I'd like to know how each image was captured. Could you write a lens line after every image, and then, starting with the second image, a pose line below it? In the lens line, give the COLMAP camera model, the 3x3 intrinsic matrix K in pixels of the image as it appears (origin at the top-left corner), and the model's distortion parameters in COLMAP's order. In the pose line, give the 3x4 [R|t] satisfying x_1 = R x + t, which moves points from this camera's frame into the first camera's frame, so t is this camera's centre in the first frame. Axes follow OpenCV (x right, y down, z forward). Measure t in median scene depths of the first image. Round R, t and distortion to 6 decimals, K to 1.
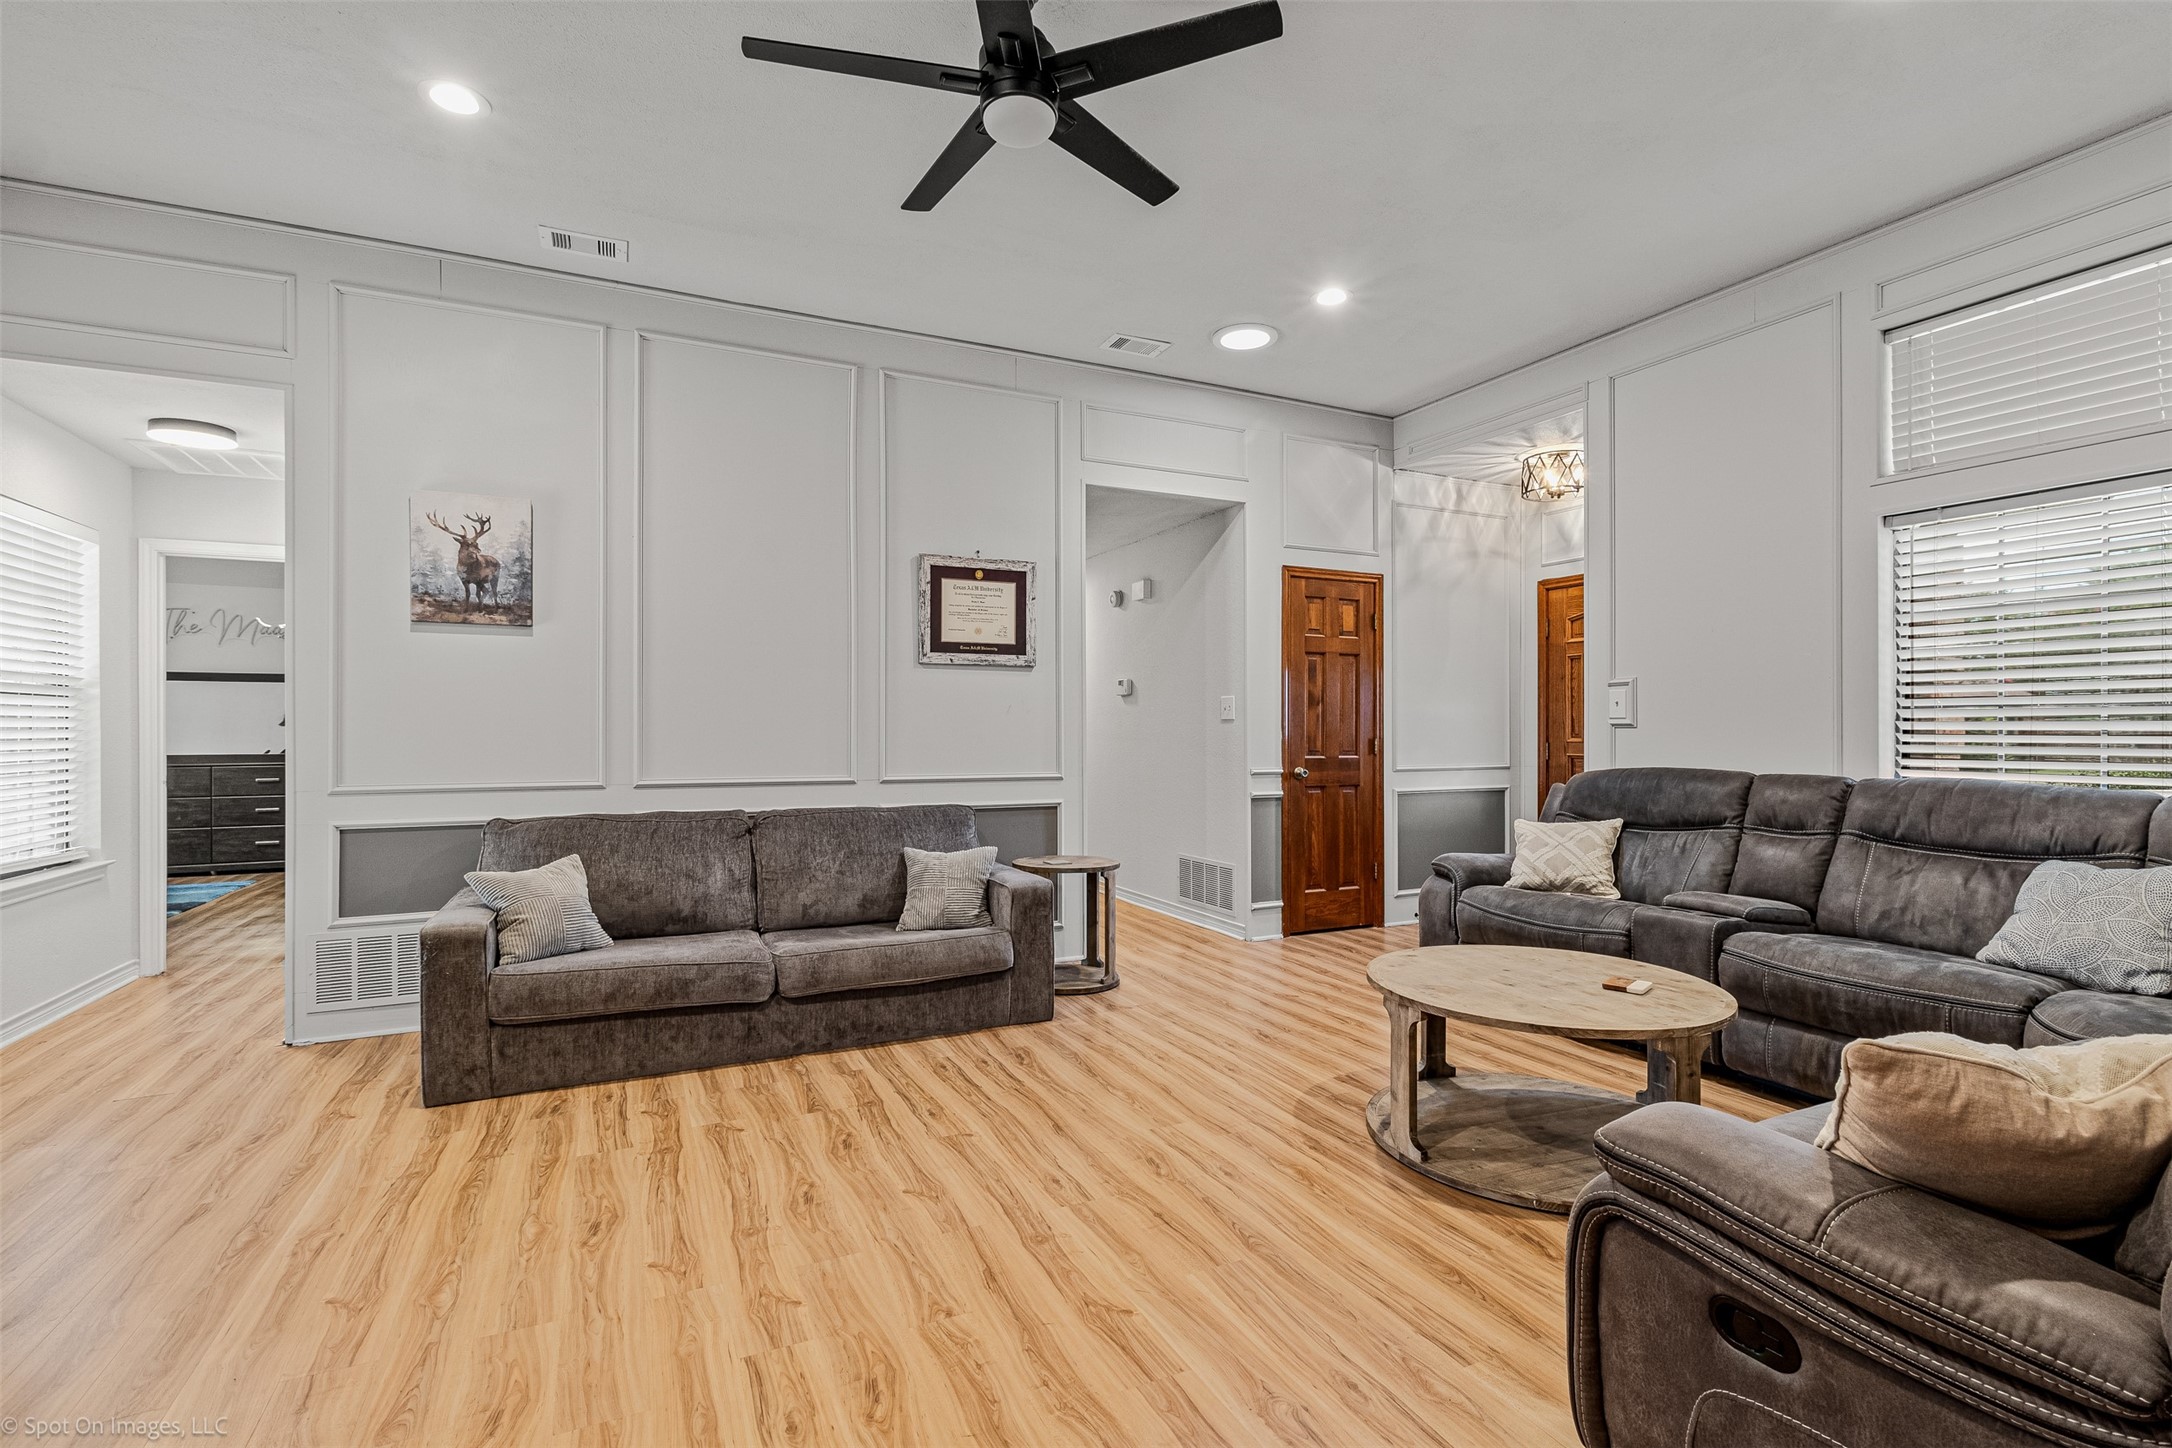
lens RADIAL K [[1011.6, 0, 1107.0], [0, 1011.6, 729.9], [0, 0, 1]] dist [0.001686, -0.000130]
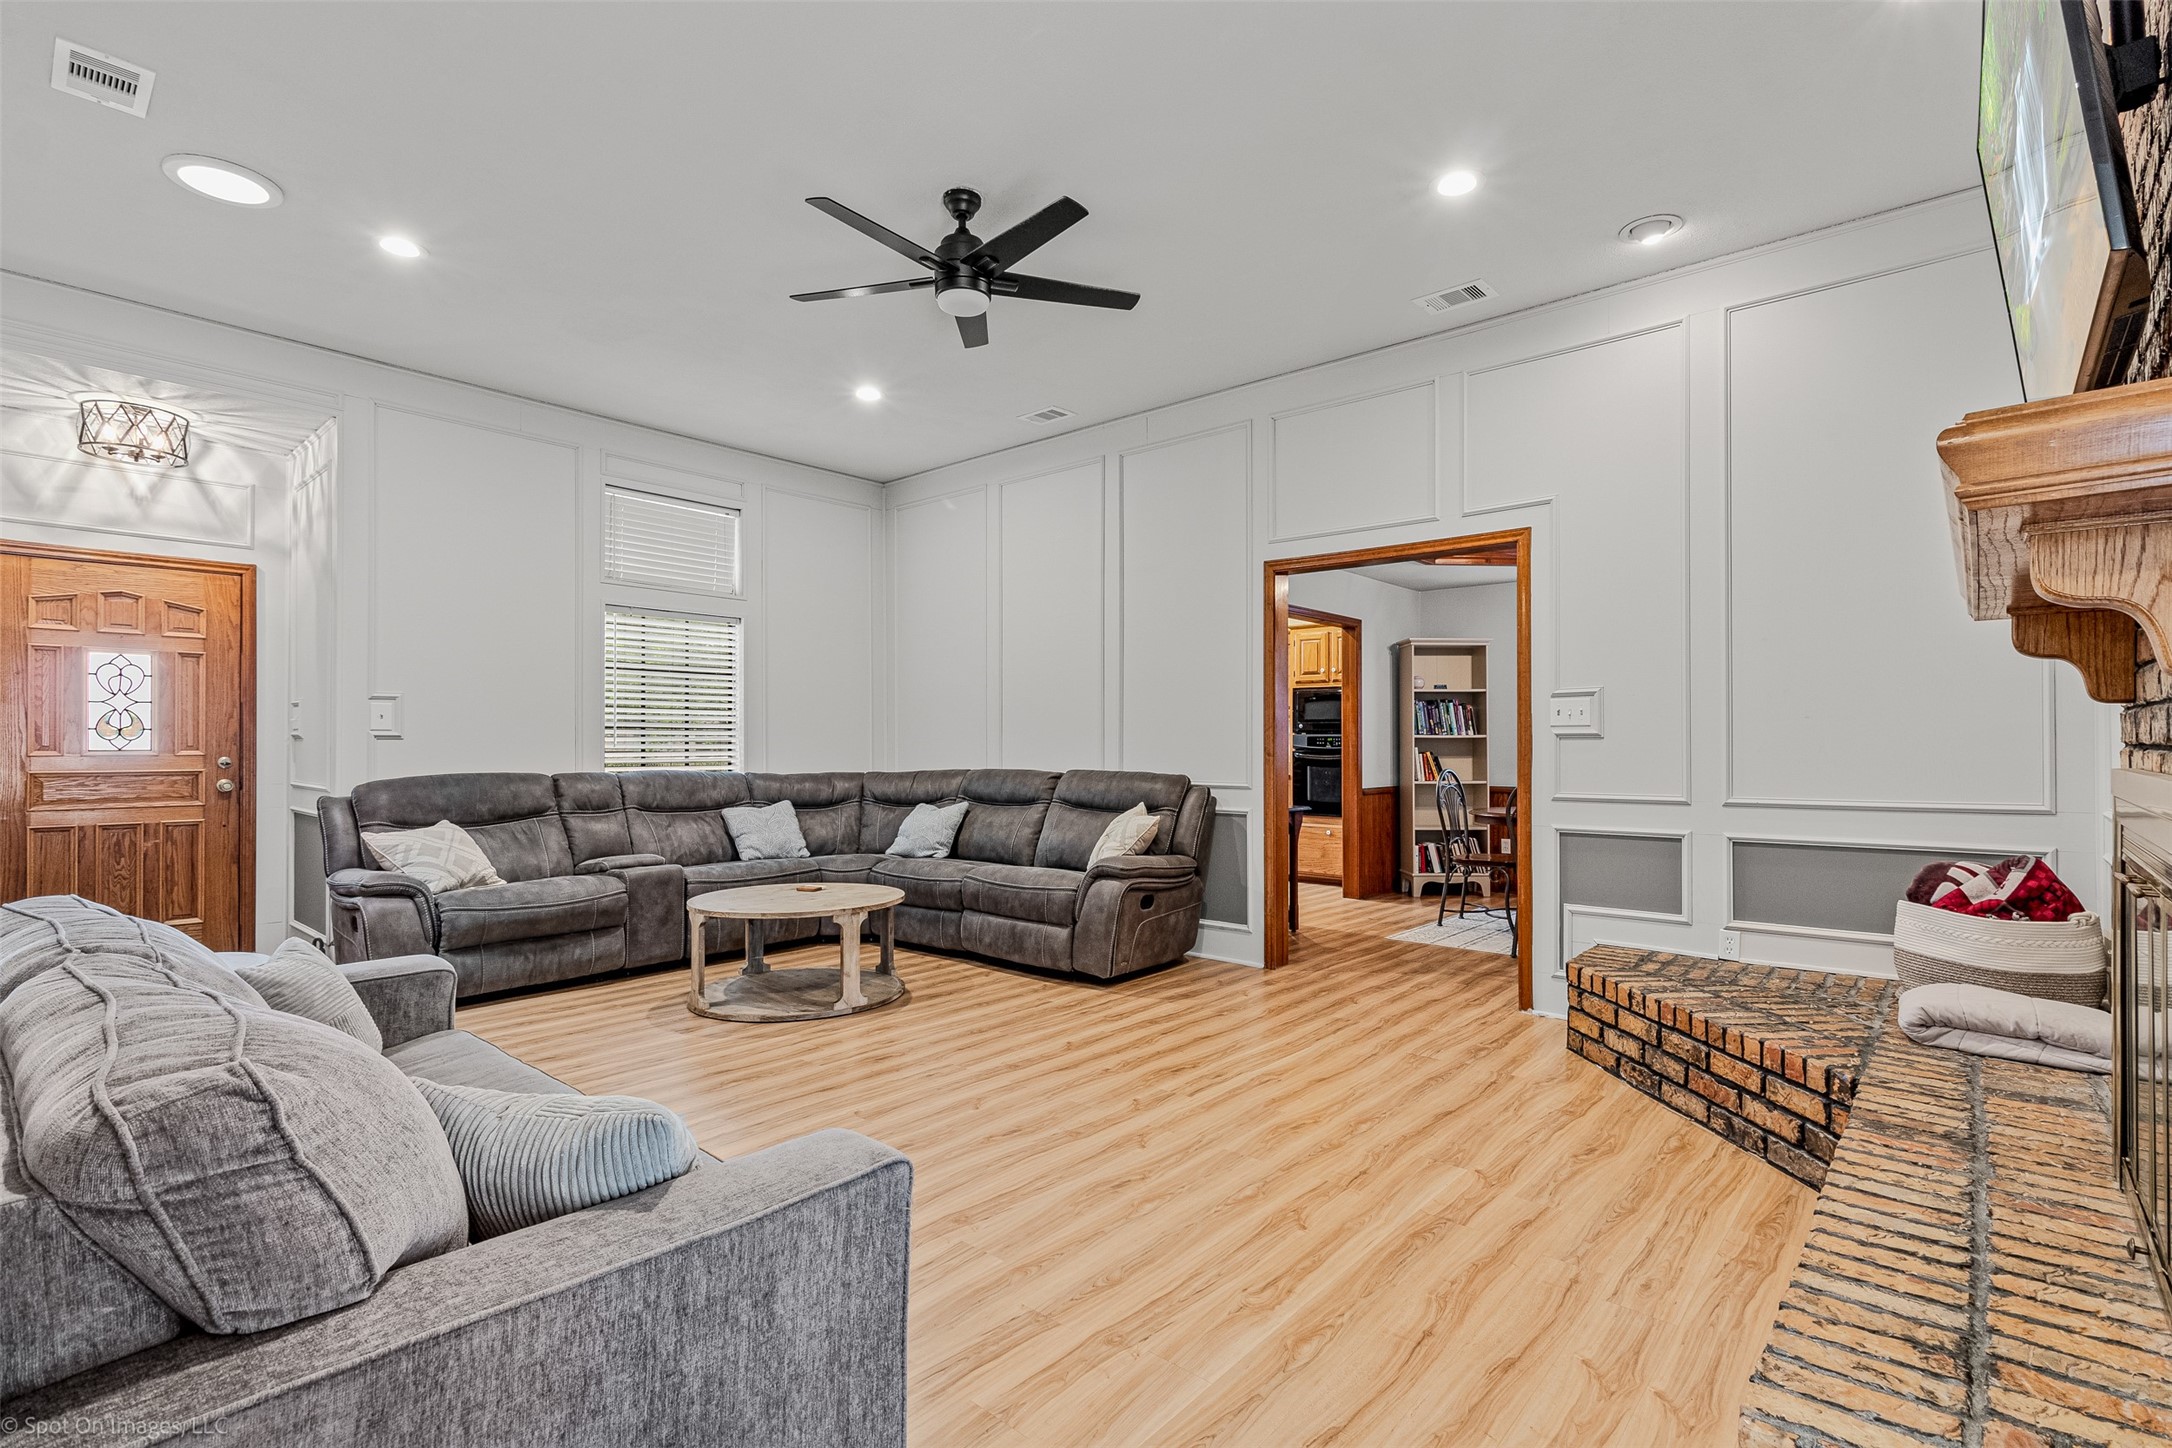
lens RADIAL K [[1011.6, 0, 1094.7], [0, 1011.6, 737.1], [0, 0, 1]] dist [0.001686, -0.000130]
pose [[-0.388429, 0.006263, 0.921457, -1.445683], [-0.002653, 0.999965, -0.007915, 0.004030], [-0.921475, -0.005519, -0.388399, 1.382675]]
